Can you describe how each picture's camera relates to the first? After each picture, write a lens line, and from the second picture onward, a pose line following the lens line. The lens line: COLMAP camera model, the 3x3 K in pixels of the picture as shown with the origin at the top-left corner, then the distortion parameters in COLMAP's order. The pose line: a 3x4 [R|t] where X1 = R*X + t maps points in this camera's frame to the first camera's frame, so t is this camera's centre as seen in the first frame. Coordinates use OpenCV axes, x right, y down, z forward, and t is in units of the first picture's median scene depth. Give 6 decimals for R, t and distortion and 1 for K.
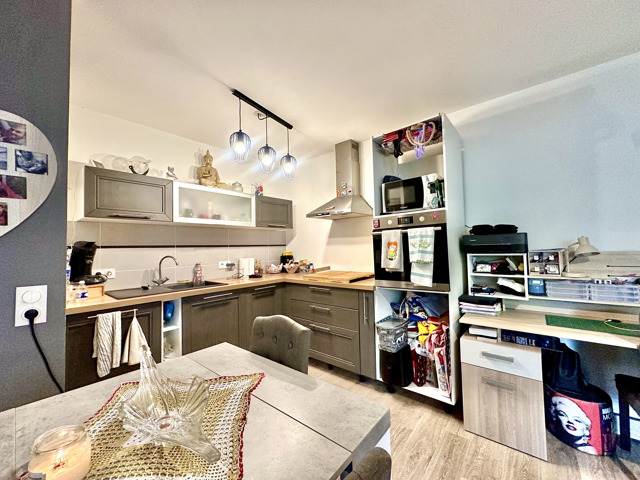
lens RADIAL K [[255.2, 0, 319.1], [0, 255.2, 238.9], [0, 0, 1]] dist [-0.003009, 0.000719]
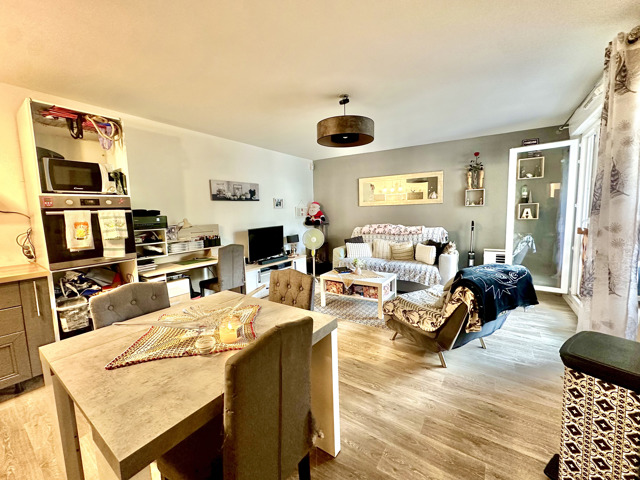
lens RADIAL K [[255.2, 0, 321.0], [0, 255.2, 237.4], [0, 0, 1]] dist [-0.003009, 0.000719]
pose [[-0.091728, -0.068669, 0.993414, -0.792929], [-0.005477, 0.997639, 0.068456, -0.002049], [-0.995769, 0.000838, -0.091888, 0.120170]]
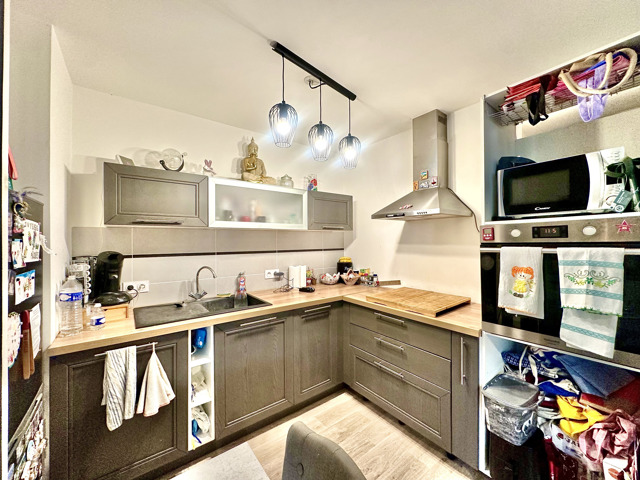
lens RADIAL K [[255.2, 0, 319.4], [0, 255.2, 239.9], [0, 0, 1]] dist [-0.003009, 0.000719]
pose [[0.975795, 0.019247, -0.217838, -0.047068], [-0.010842, 0.999152, 0.039711, -0.067734], [0.218417, -0.036388, 0.975177, 0.299005]]
